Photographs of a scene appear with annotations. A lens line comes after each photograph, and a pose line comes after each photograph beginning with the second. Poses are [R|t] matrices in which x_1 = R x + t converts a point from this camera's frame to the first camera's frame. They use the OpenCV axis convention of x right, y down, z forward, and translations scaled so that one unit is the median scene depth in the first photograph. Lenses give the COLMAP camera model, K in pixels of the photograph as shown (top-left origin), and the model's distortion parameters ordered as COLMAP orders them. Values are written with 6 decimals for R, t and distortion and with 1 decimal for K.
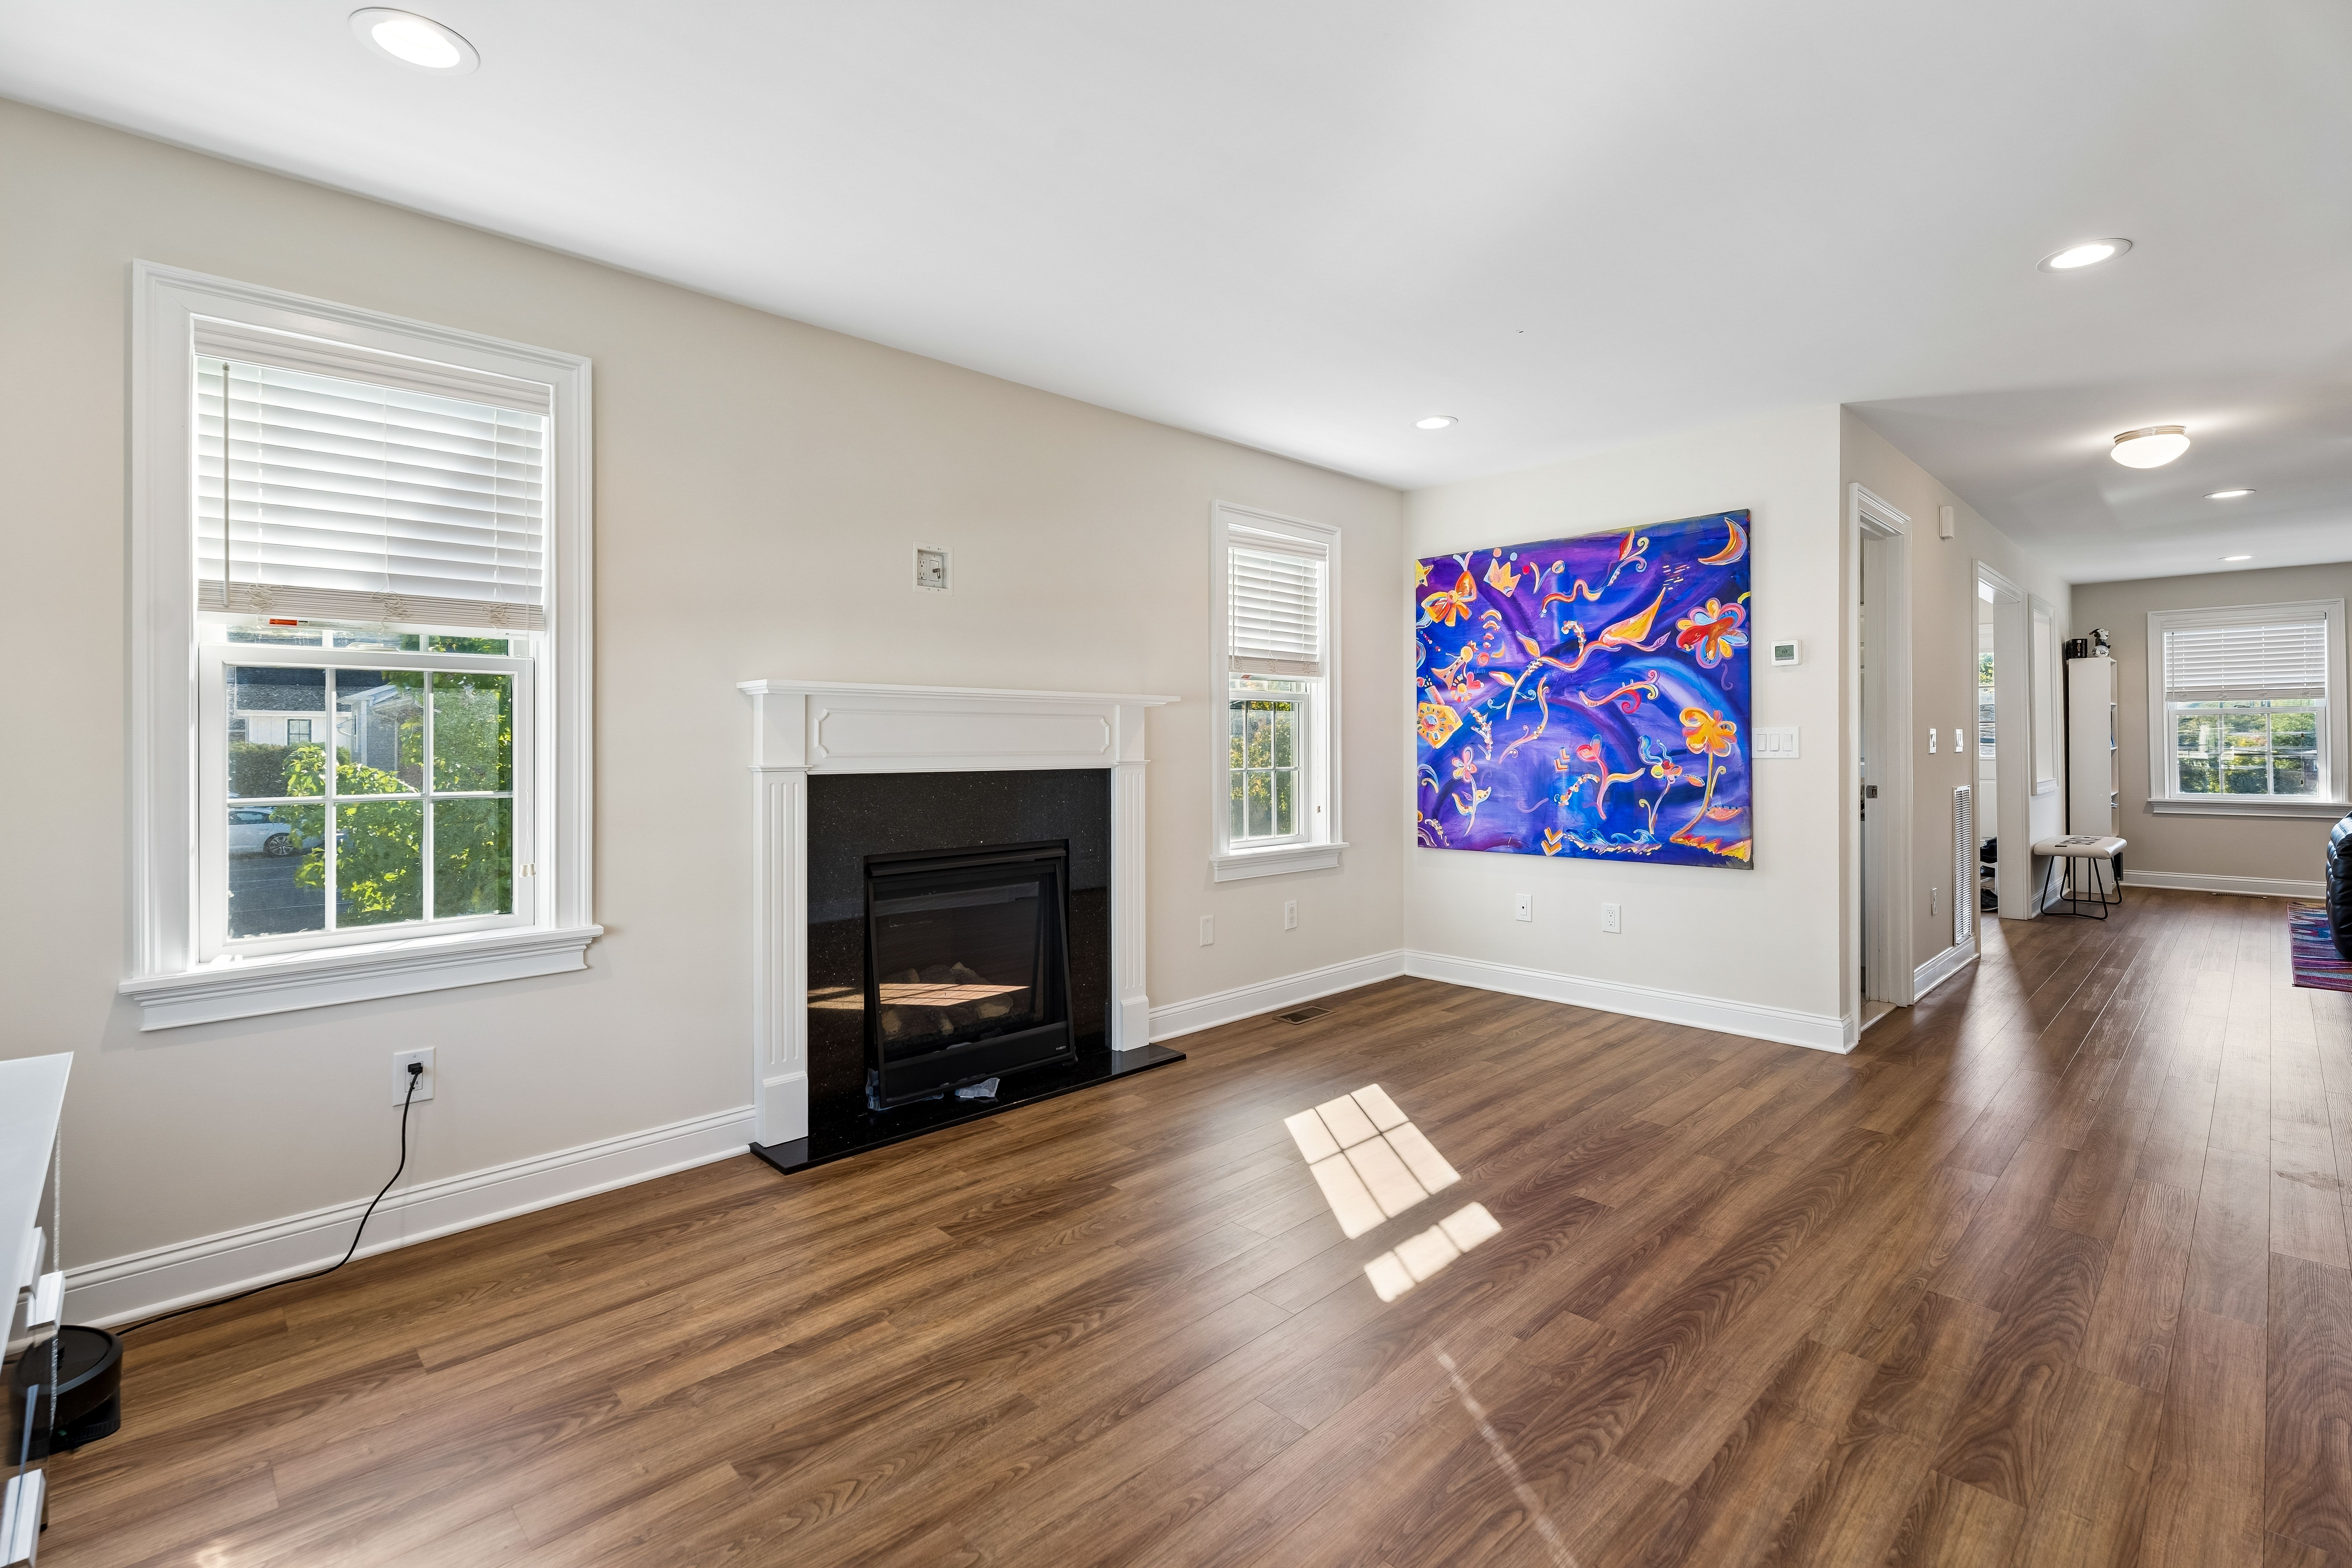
lens RADIAL K [[1067.2, 0, 1188.8], [0, 1067.2, 738.4], [0, 0, 1]] dist [0.001331, 0.000553]
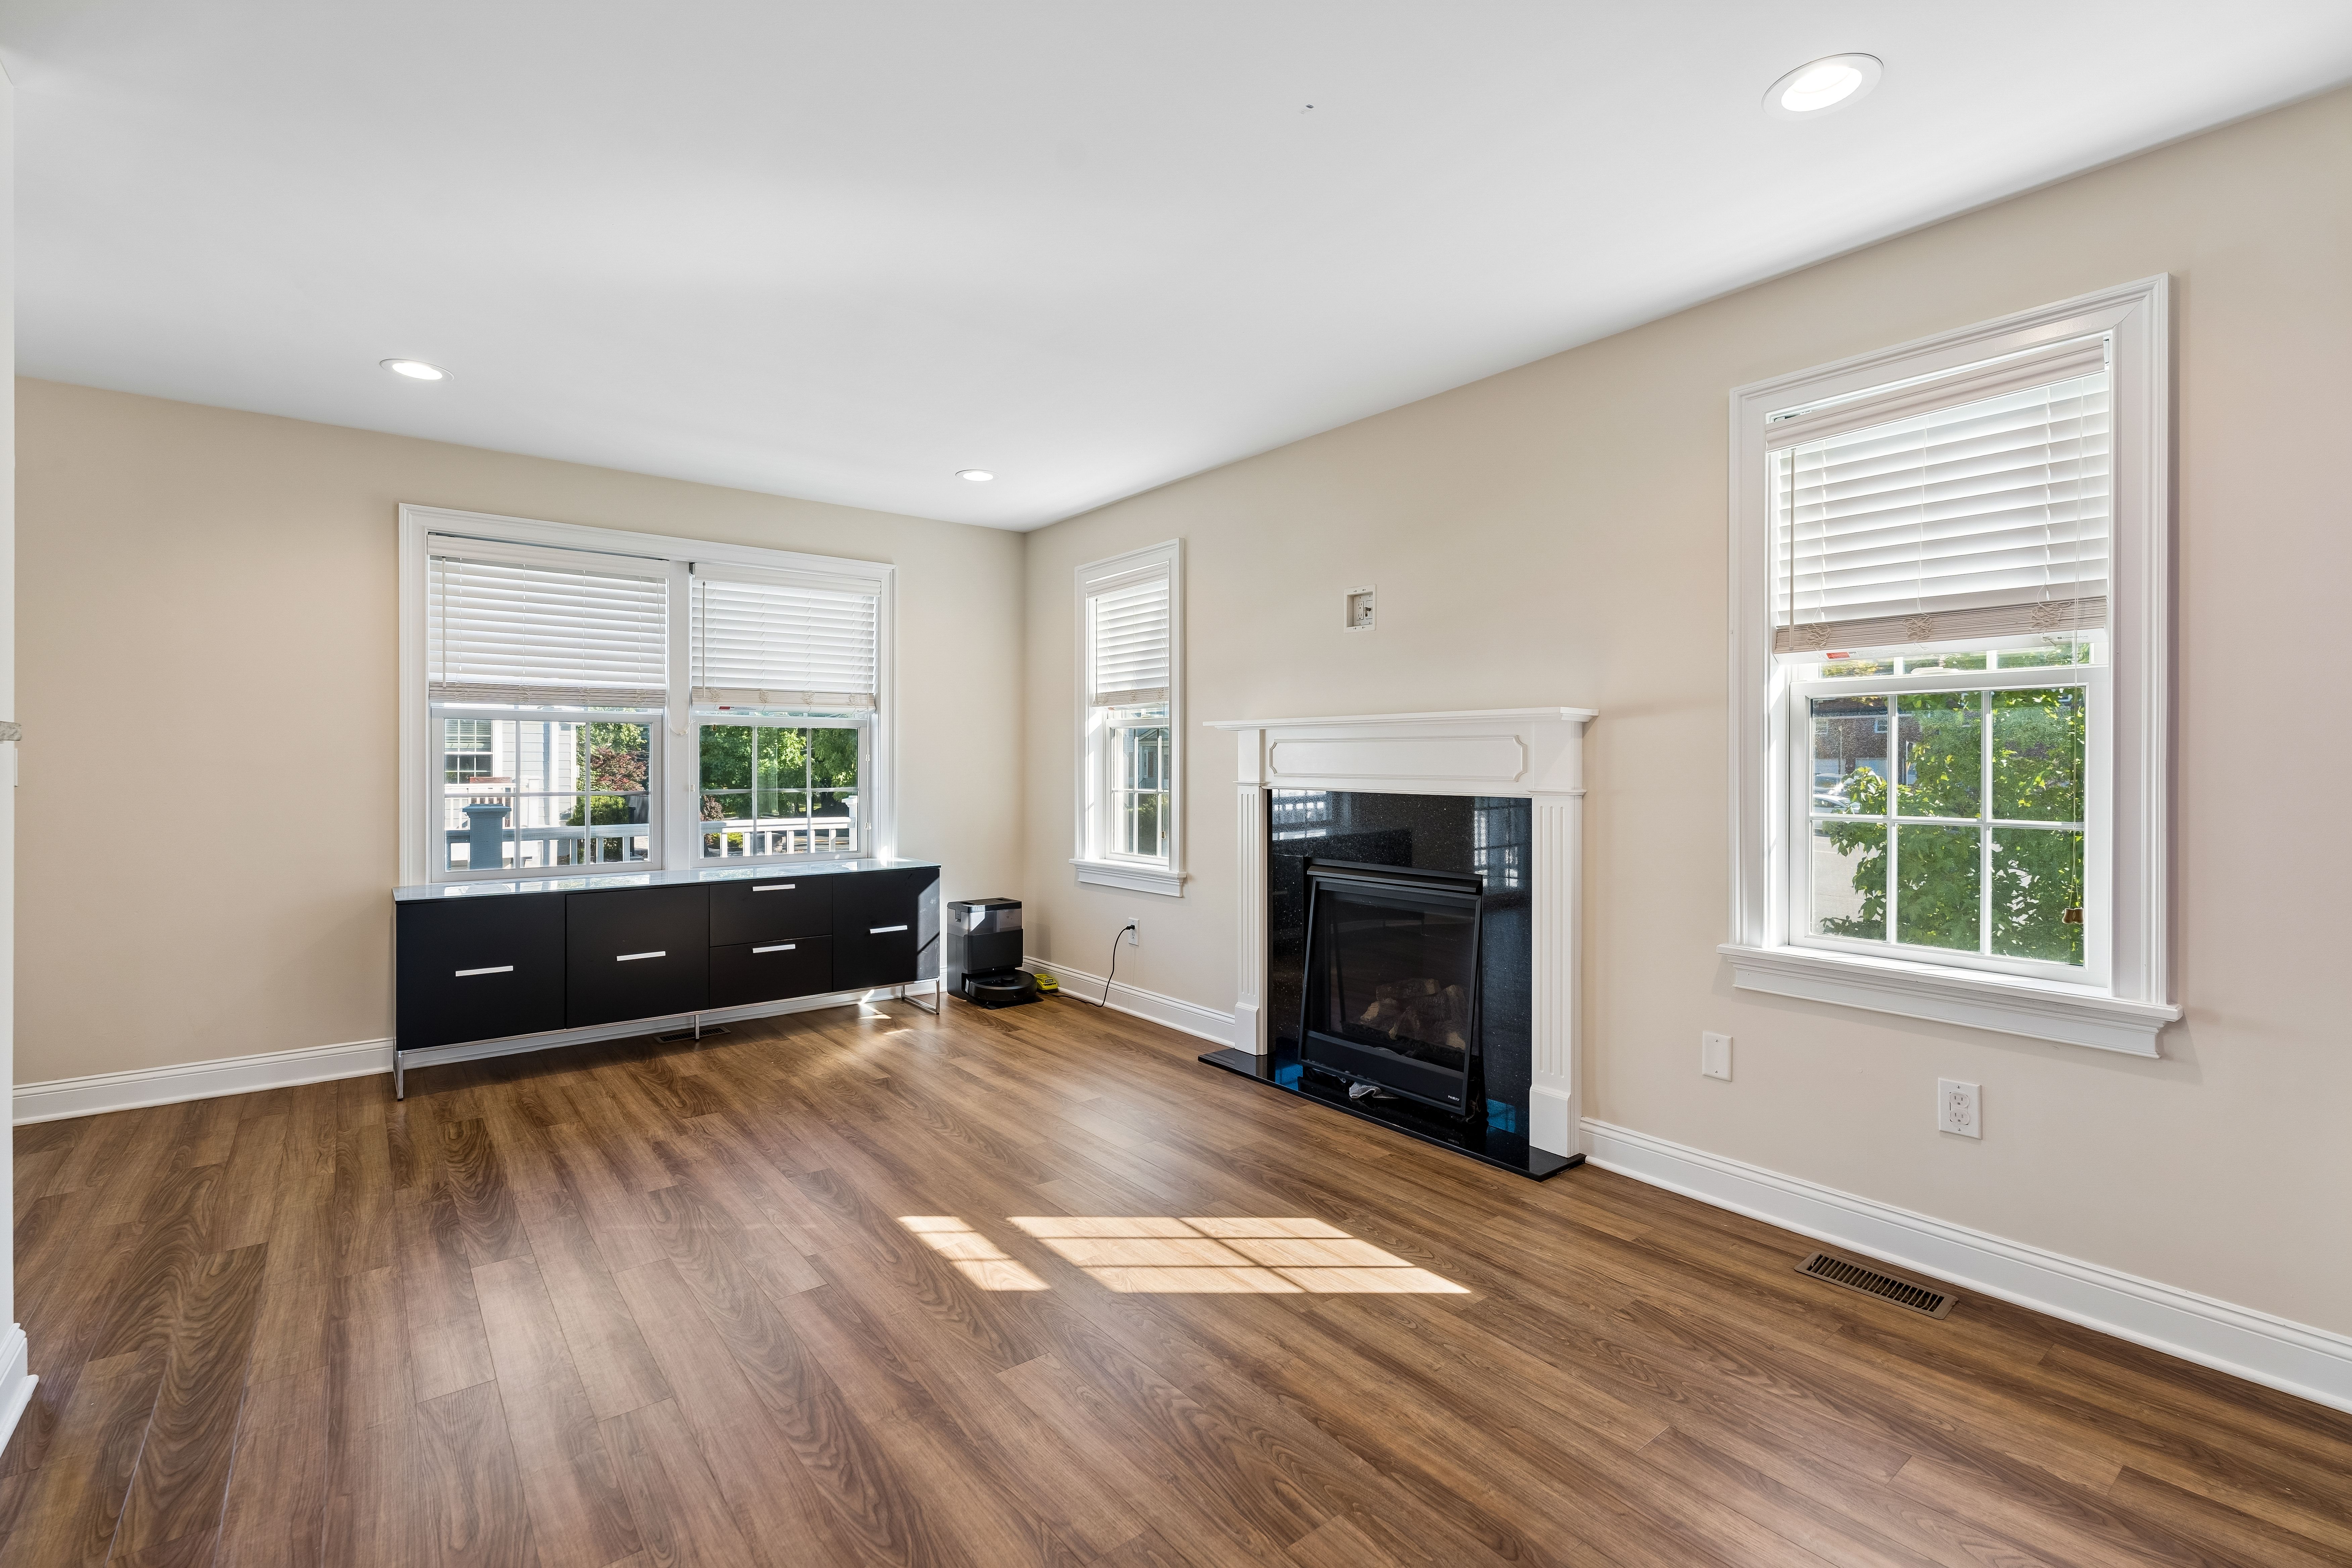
lens RADIAL K [[1048.4, 0, 1172.3], [0, 1048.4, 783.8], [0, 0, 1]] dist [0.015951, -0.005612]
pose [[-0.115571, 0.017238, -0.993150, 0.701790], [-0.003890, 0.999834, 0.017807, 0.002948], [0.993292, 0.005921, -0.115484, 0.755059]]
